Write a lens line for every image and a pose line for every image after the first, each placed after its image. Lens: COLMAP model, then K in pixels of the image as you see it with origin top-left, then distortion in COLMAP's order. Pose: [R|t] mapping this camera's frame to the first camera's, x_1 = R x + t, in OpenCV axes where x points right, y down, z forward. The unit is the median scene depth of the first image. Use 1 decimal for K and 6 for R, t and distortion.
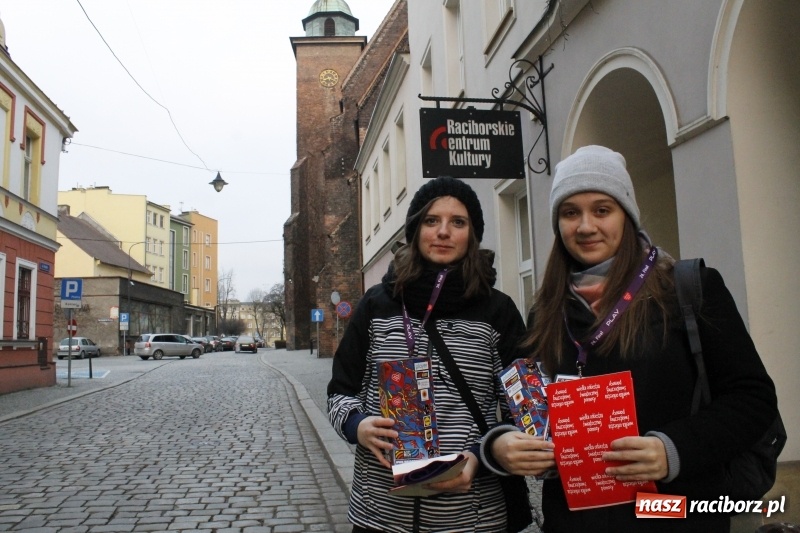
lens RADIAL K [[669.2, 0, 400.0], [0, 669.2, 266.5], [0, 0, 1]] dist [-0.156877, 0.119076]
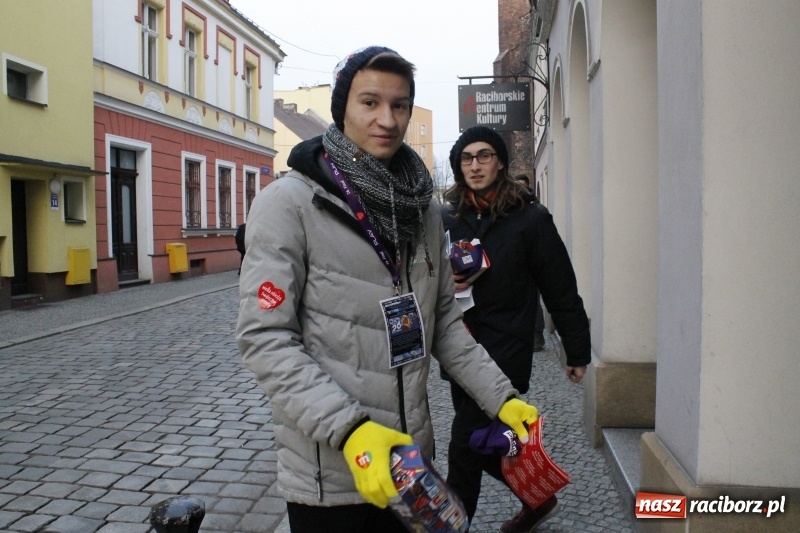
lens RADIAL K [[669.2, 0, 400.0], [0, 669.2, 266.5], [0, 0, 1]] dist [-0.156877, 0.119076]
pose [[0.945350, 0.037764, -0.323864, 0.141011], [0.018480, 0.985468, 0.168855, -0.031298], [0.325534, -0.165612, 0.930914, -0.174338]]
